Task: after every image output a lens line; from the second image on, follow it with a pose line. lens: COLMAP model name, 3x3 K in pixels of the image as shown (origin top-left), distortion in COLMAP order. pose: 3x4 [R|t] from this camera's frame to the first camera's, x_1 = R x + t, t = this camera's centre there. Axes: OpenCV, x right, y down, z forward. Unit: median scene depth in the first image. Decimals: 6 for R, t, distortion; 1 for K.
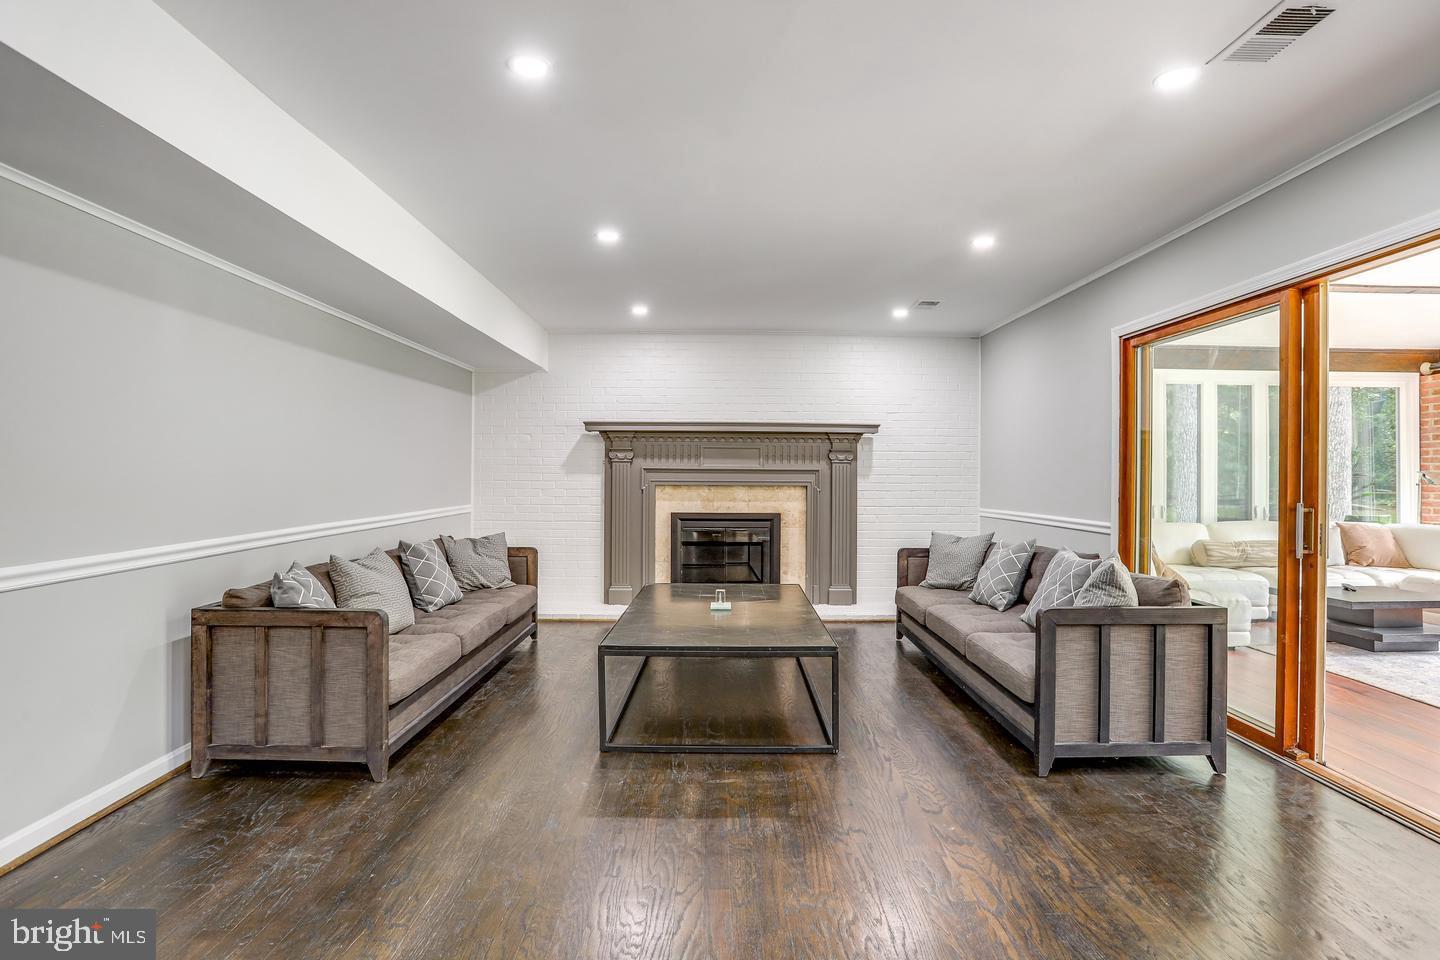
lens RADIAL K [[701.0, 0, 719.9], [0, 701.0, 468.2], [0, 0, 1]] dist [-0.064052, 0.023707]
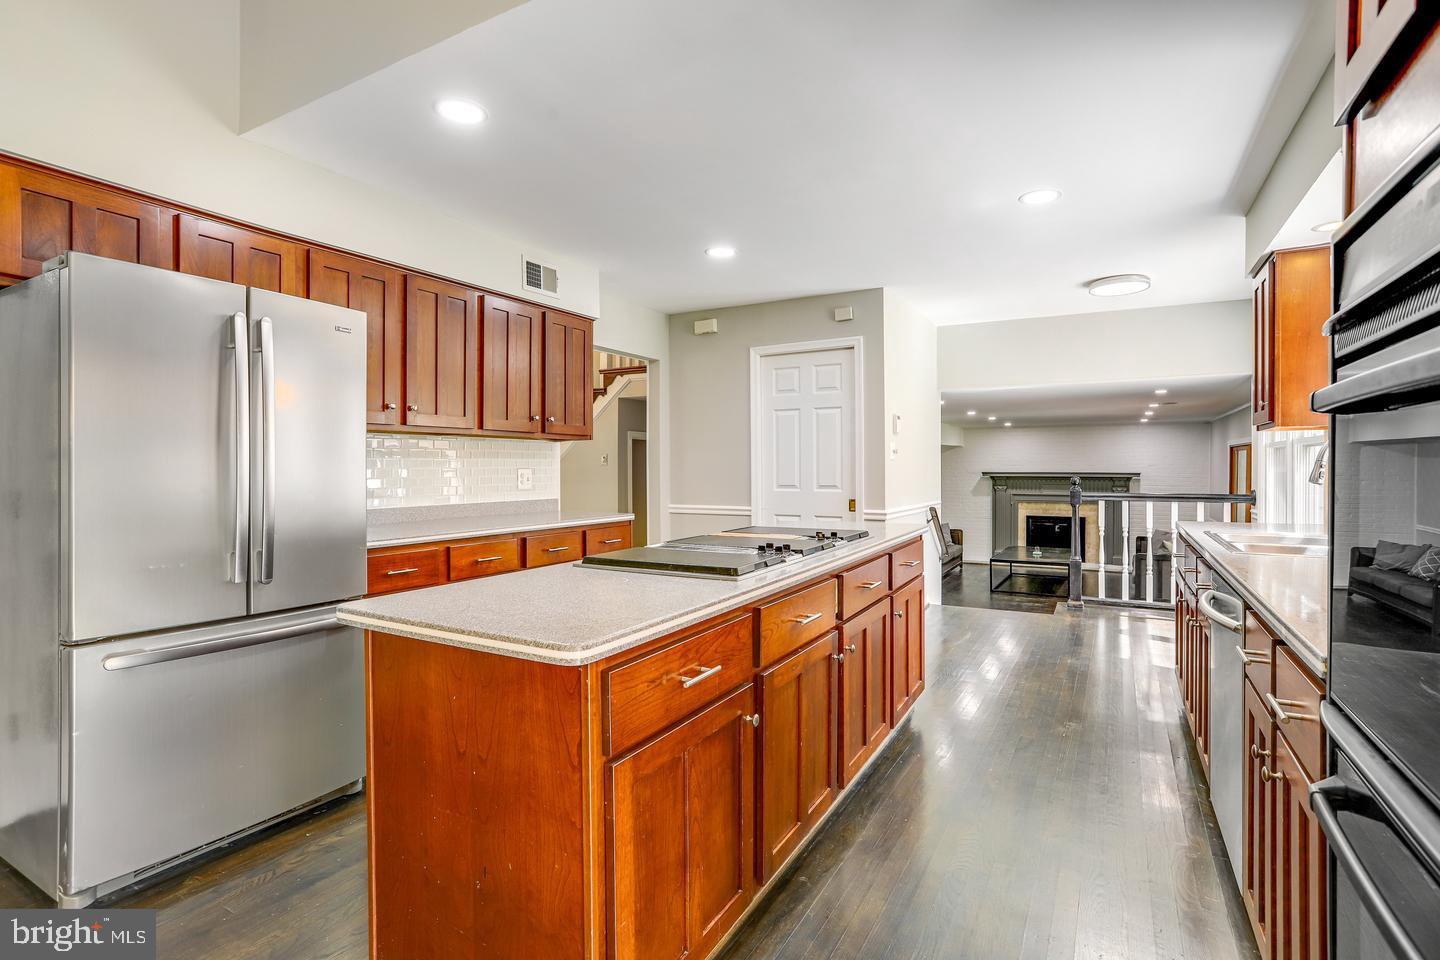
lens RADIAL K [[701.0, 0, 686.8], [0, 701.0, 476.7], [0, 0, 1]] dist [-0.064052, 0.023707]
pose [[0.838644, -0.001933, -0.544676, 0.260834], [0.017738, 0.999560, 0.023764, -0.151497], [0.544391, -0.029592, 0.838310, -1.624526]]
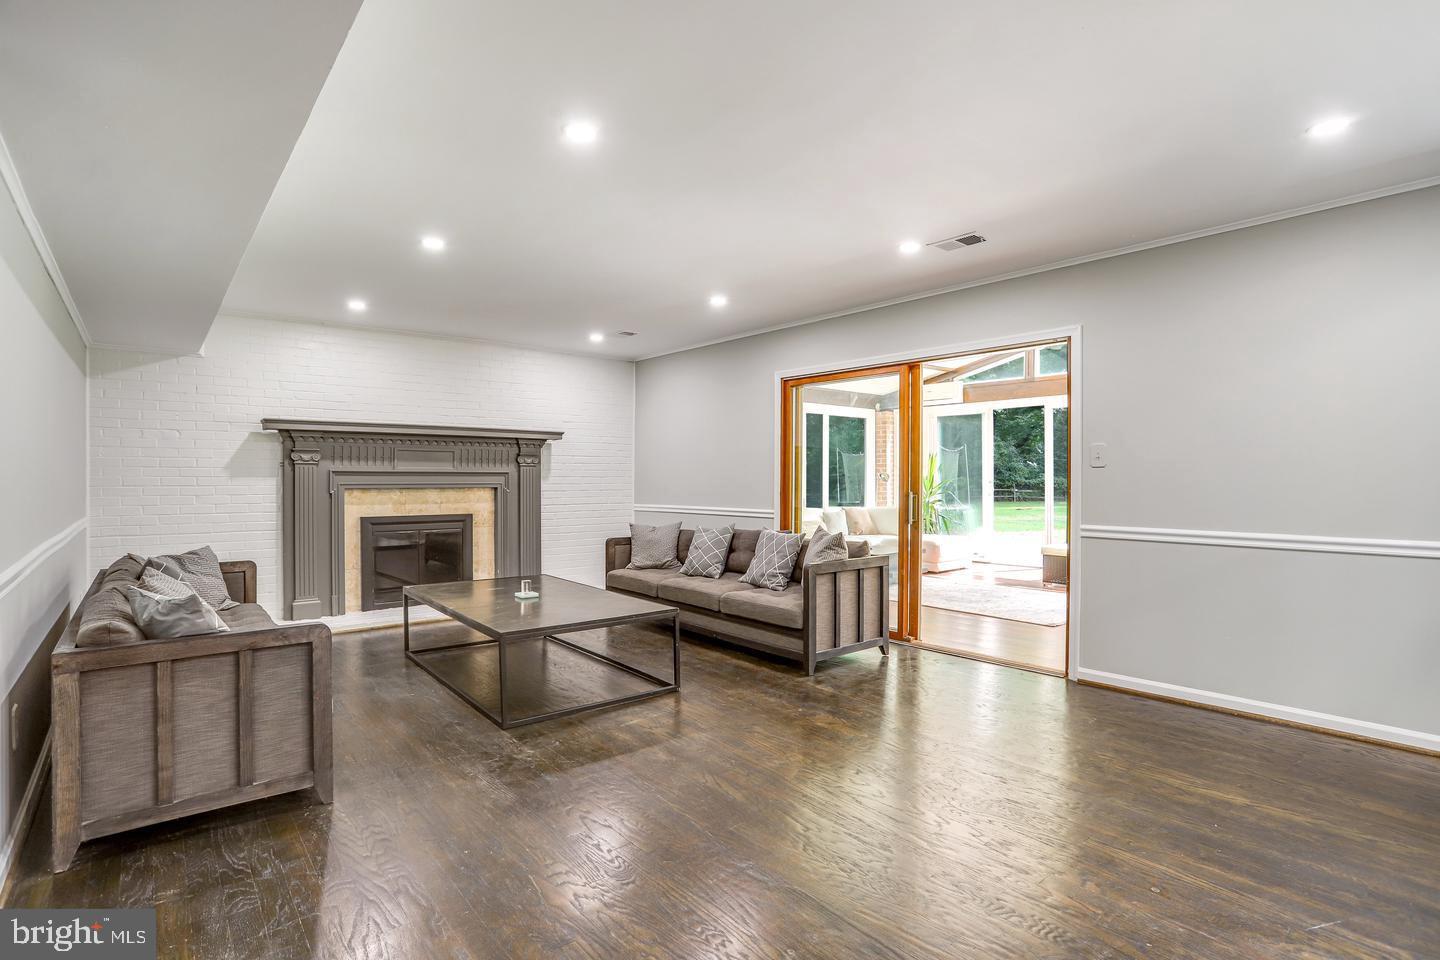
lens RADIAL K [[701.0, 0, 695.8], [0, 701.0, 478.8], [0, 0, 1]] dist [-0.064052, 0.023707]
pose [[0.788473, -0.006819, 0.615032, -0.374815], [-0.000889, 0.999925, 0.012226, -0.001395], [-0.615069, -0.010187, 0.788408, -0.029111]]
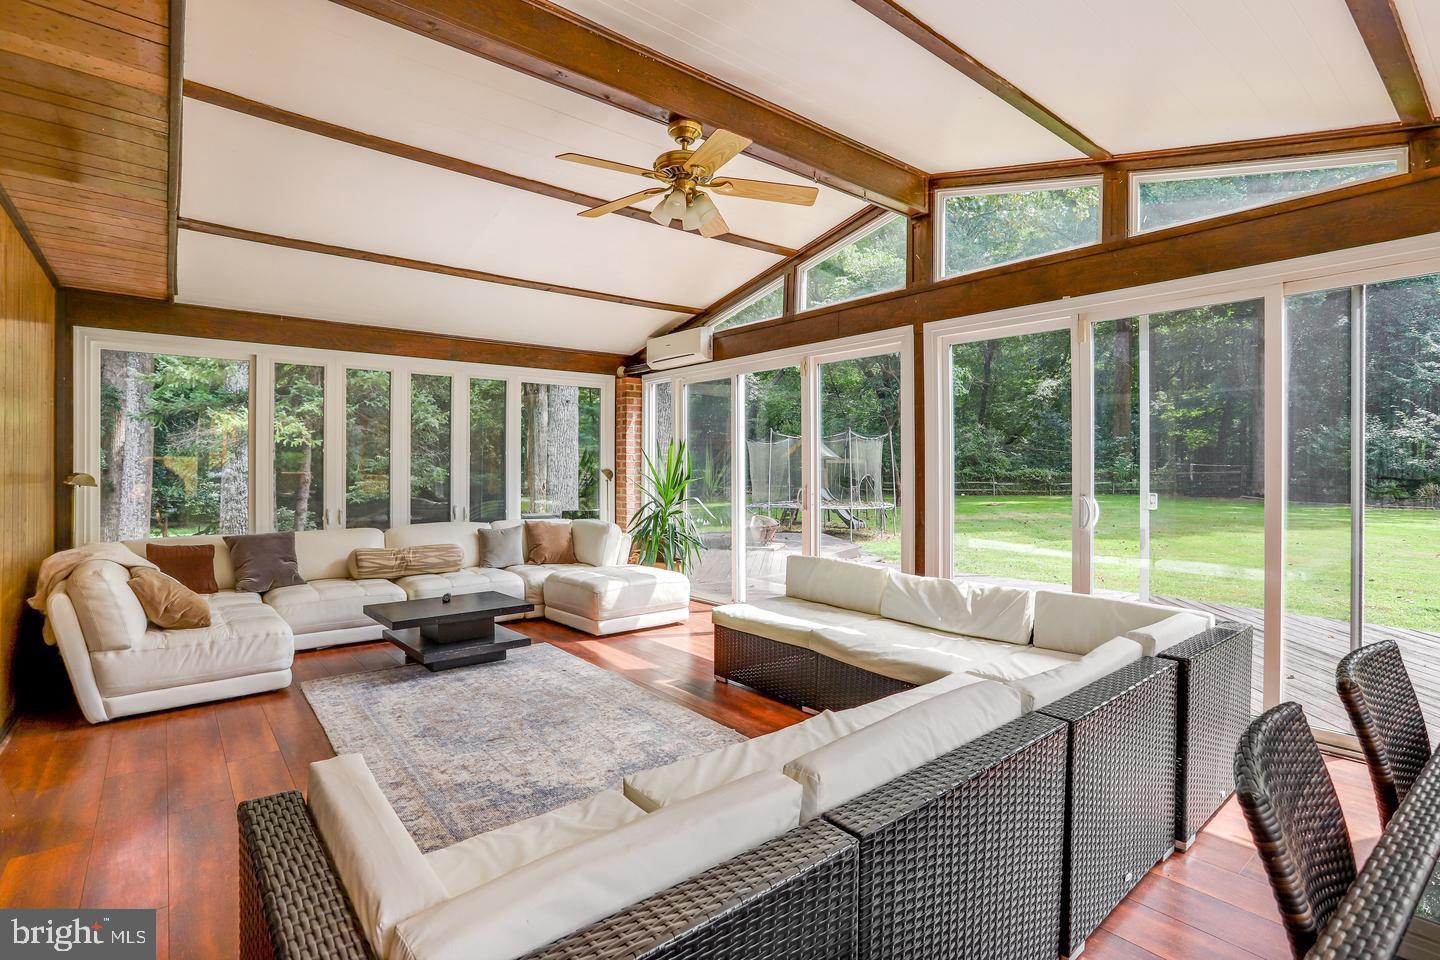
lens RADIAL K [[701.0, 0, 721.6], [0, 701.0, 471.1], [0, 0, 1]] dist [-0.064052, 0.023707]
pose [[0.790813, -0.006738, 0.612021, 0.656062], [-0.006270, 0.999798, 0.019109, -0.016916], [-0.612025, -0.018949, 0.790611, 0.027552]]
